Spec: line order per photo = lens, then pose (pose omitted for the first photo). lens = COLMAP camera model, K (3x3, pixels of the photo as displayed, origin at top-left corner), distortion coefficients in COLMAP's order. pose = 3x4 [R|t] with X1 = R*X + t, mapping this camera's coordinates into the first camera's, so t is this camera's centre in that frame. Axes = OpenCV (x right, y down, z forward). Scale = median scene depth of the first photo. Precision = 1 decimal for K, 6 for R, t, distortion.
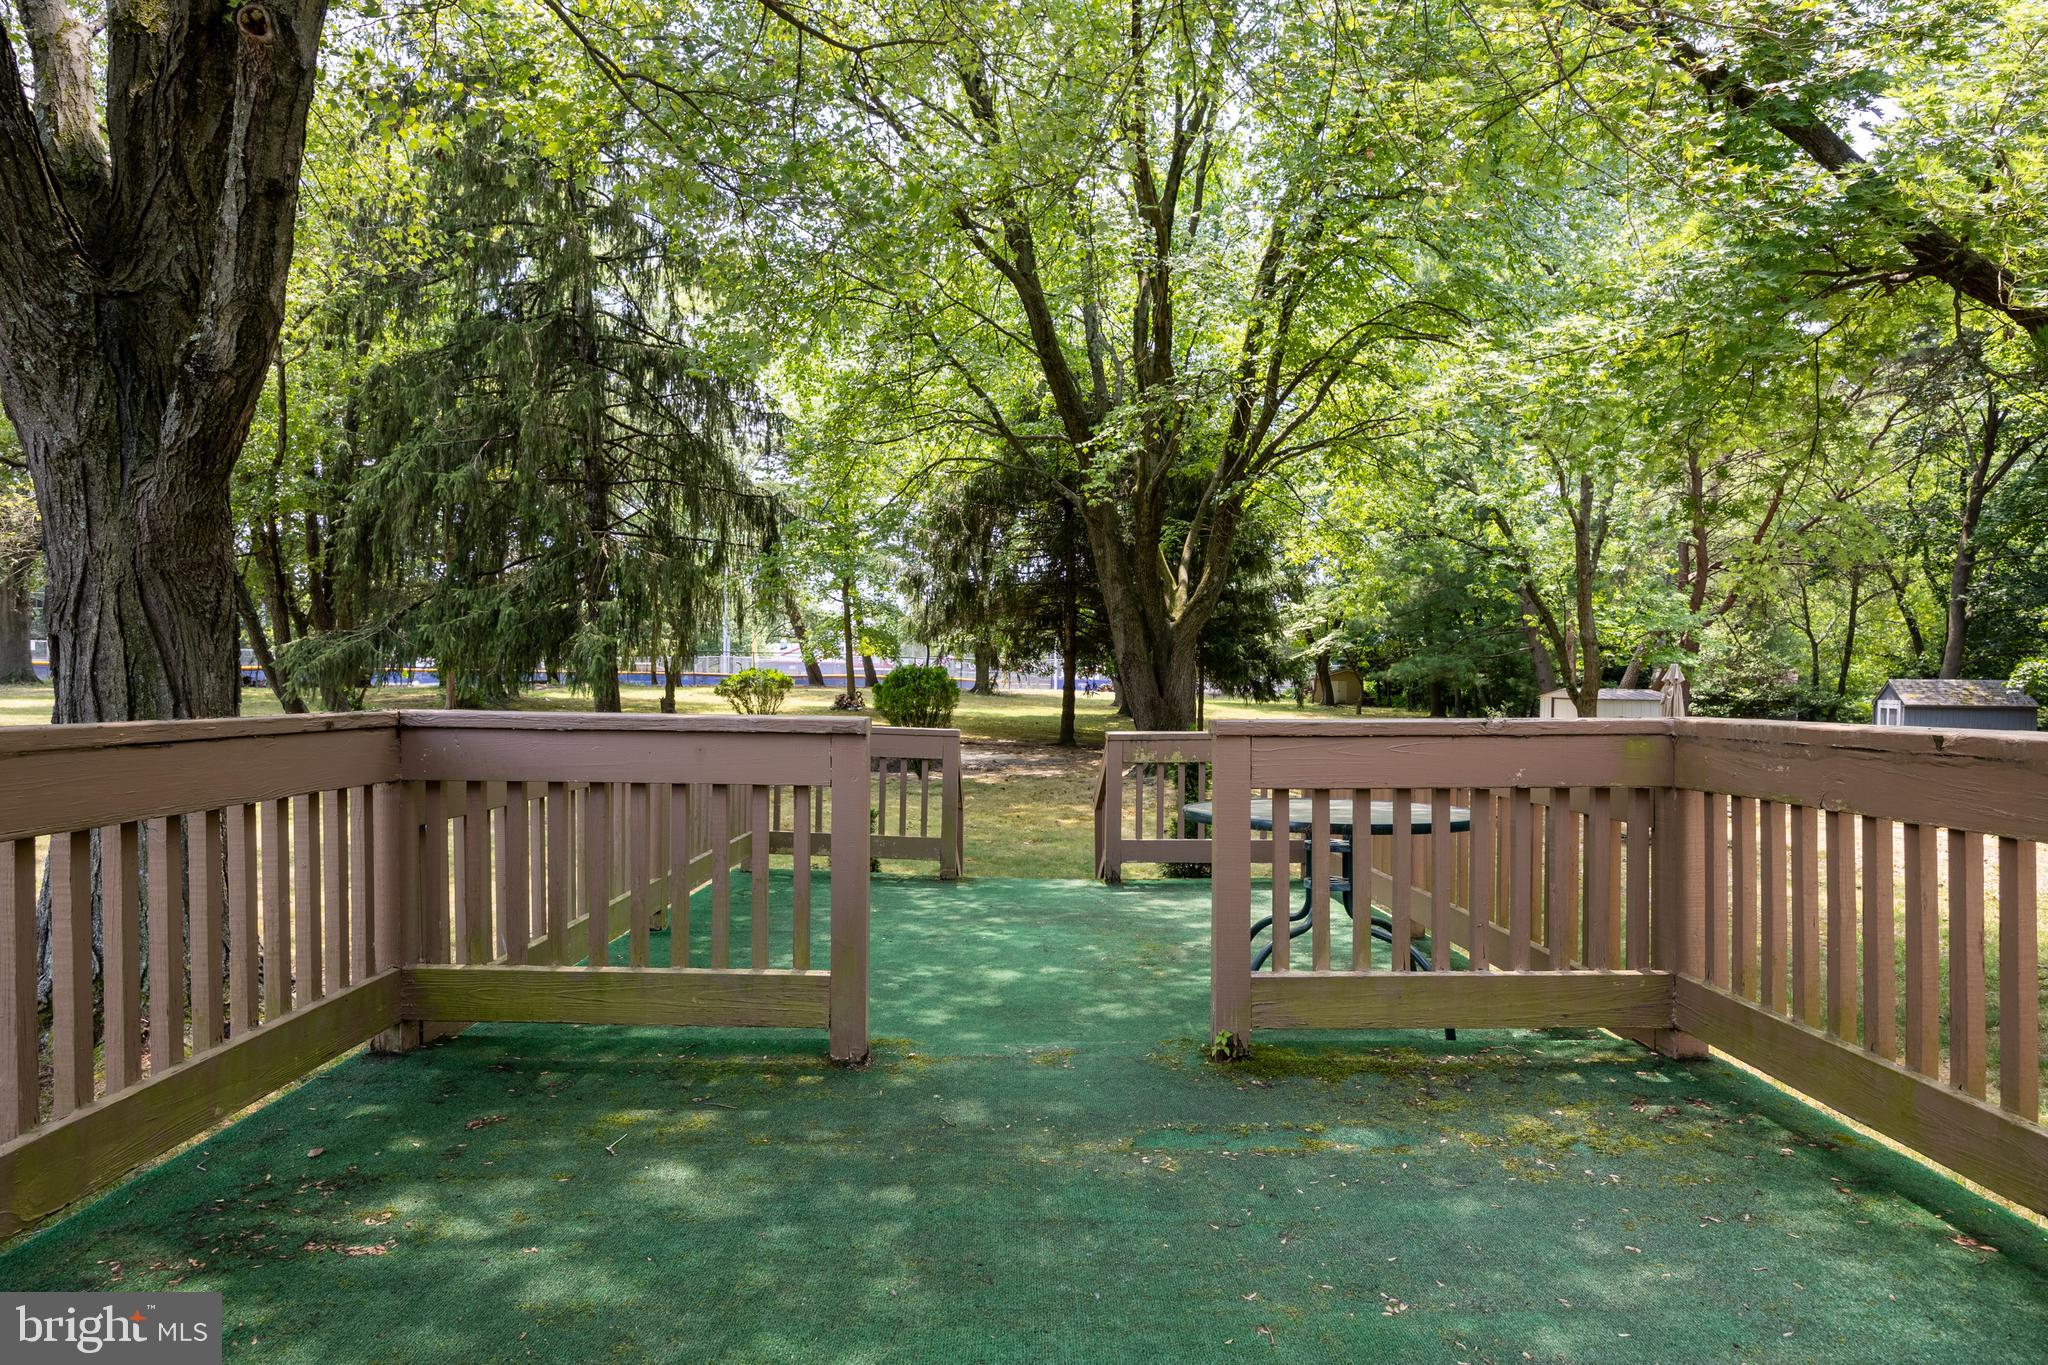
lens RADIAL K [[1124.6, 0, 1031.7], [0, 1124.6, 693.4], [0, 0, 1]] dist [0.004294, 0.000366]
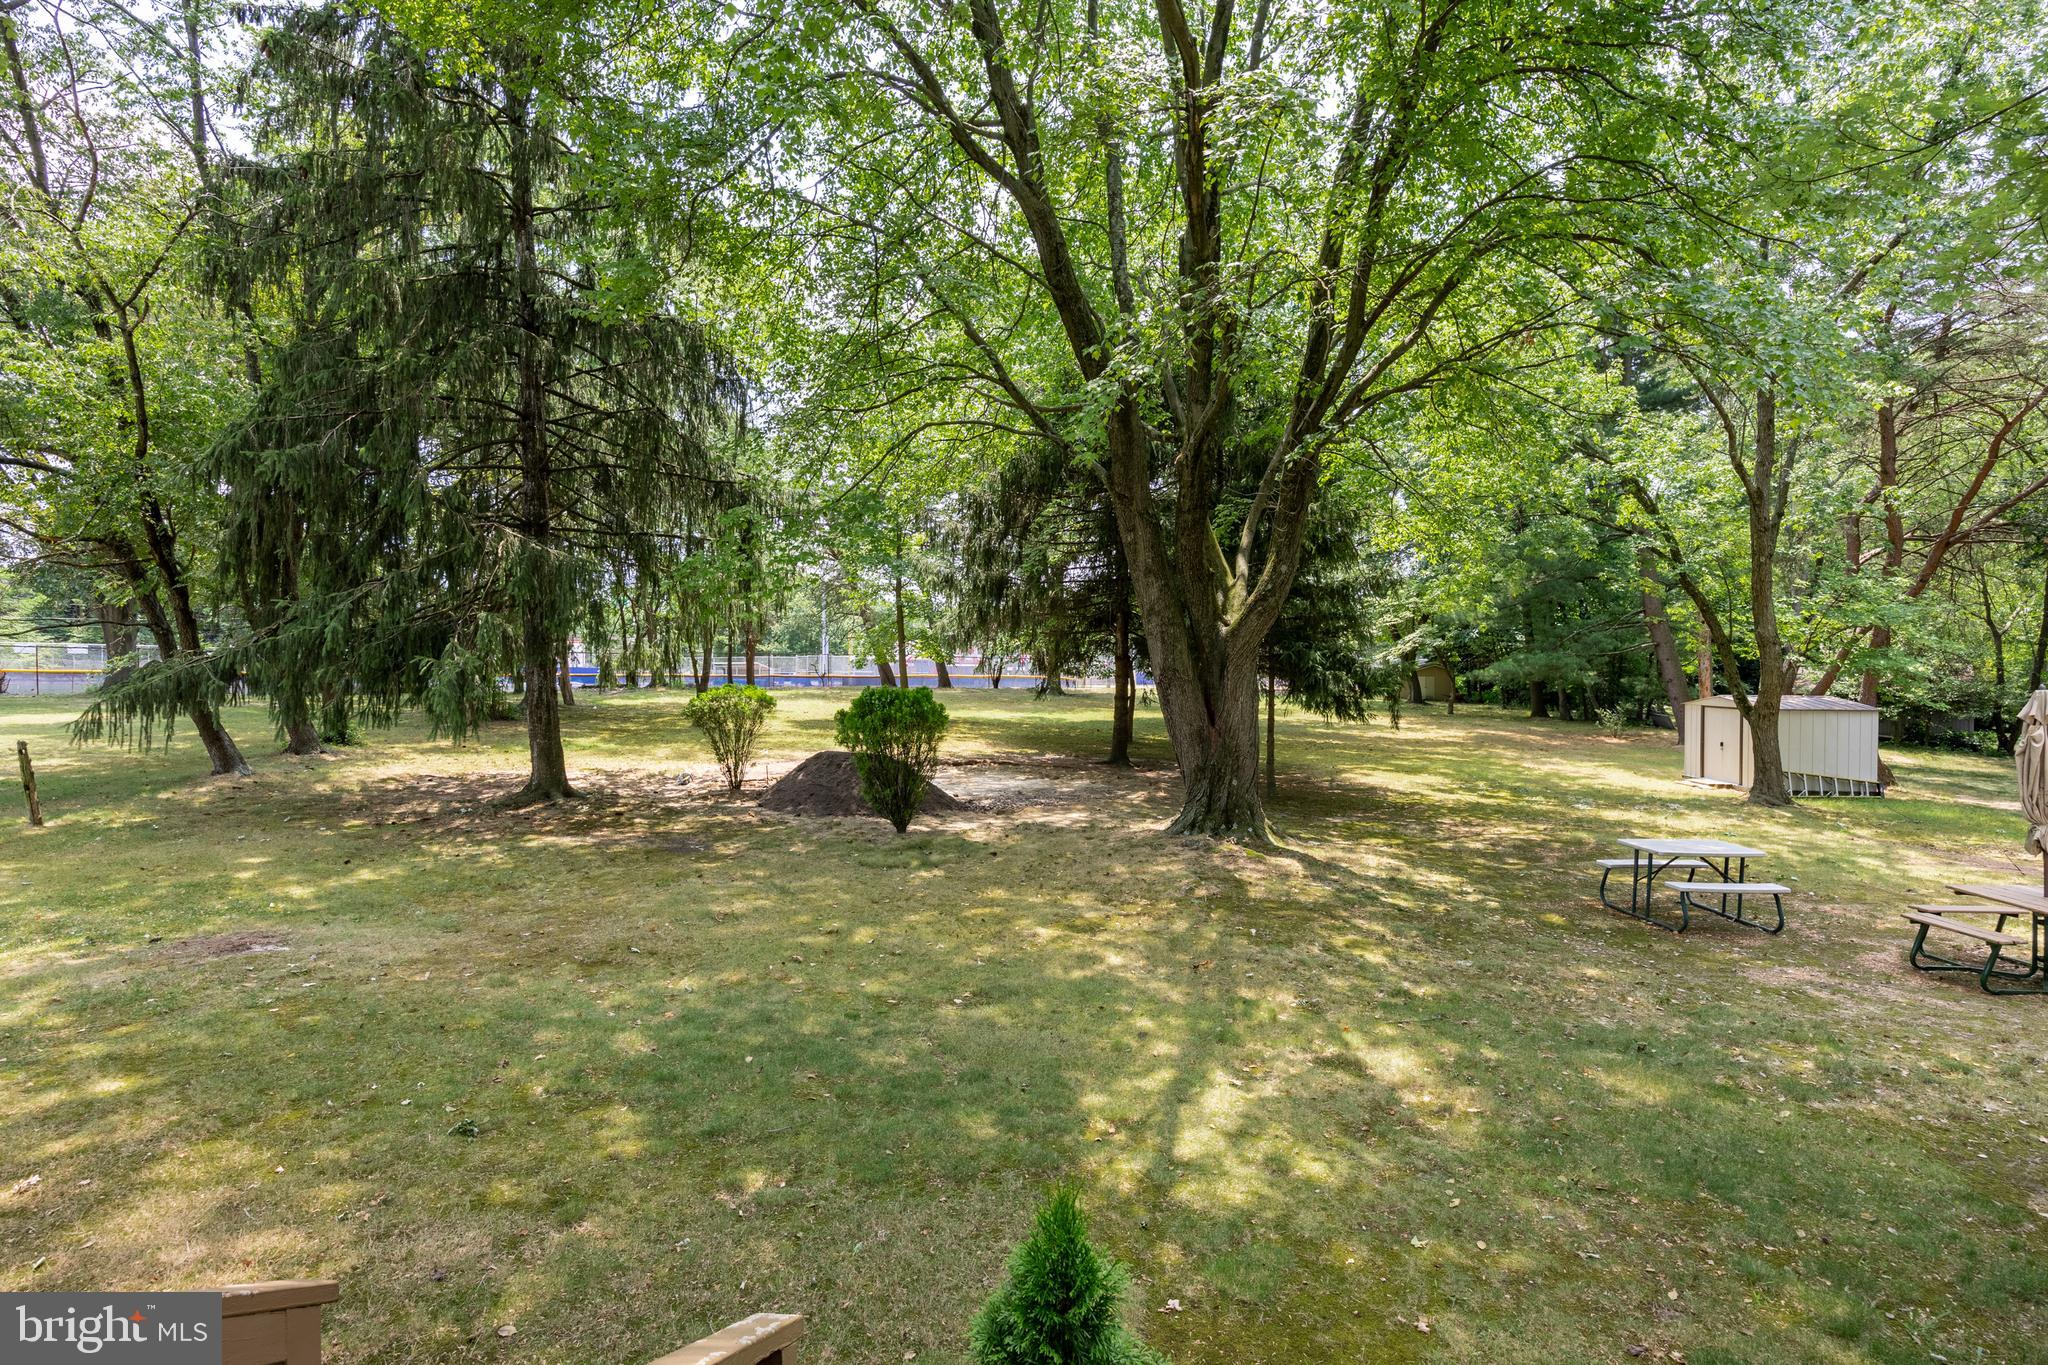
lens RADIAL K [[1035.4, 0, 1011.5], [0, 1035.4, 675.0], [0, 0, 1]] dist [-0.001148, -0.000529]
pose [[0.994157, -0.008272, -0.107629, 0.041048], [0.007359, 0.999934, -0.008874, -0.018506], [0.107695, 0.008030, 0.994152, 0.209335]]
